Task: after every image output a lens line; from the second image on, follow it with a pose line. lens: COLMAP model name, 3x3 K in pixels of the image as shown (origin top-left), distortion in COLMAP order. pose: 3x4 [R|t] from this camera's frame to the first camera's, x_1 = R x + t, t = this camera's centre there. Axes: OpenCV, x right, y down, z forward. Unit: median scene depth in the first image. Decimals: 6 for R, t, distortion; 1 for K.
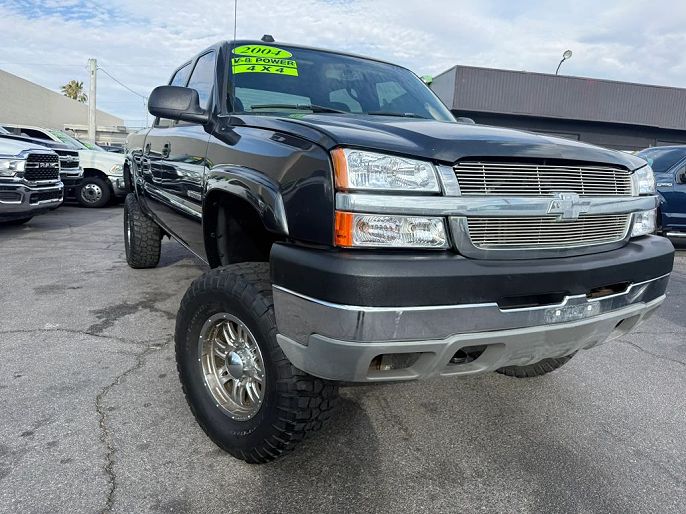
lens RADIAL K [[522.3, 0, 343.0], [0, 522.3, 257.0], [0, 0, 1]] dist [0.000928, -0.002175]
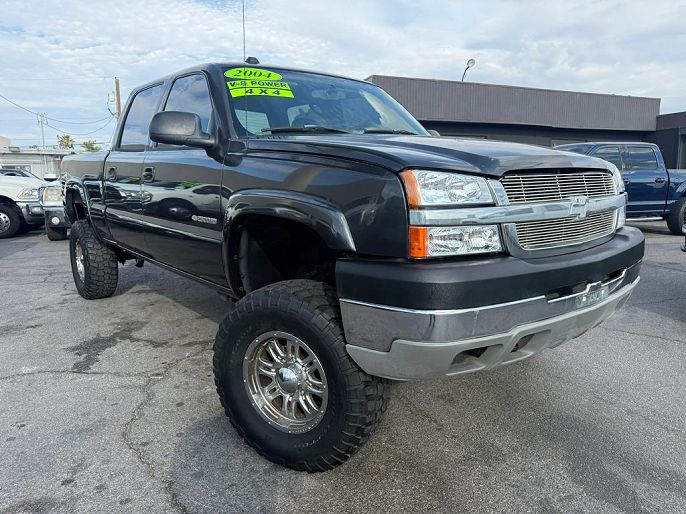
lens RADIAL K [[527.4, 0, 343.0], [0, 527.4, 257.0], [0, 0, 1]] dist [0.003537, -0.002131]
pose [[0.978005, -0.084562, 0.190673, -0.254718], [0.086907, 0.996209, -0.003957, -0.021750], [-0.189615, 0.020441, 0.981646, -0.047150]]
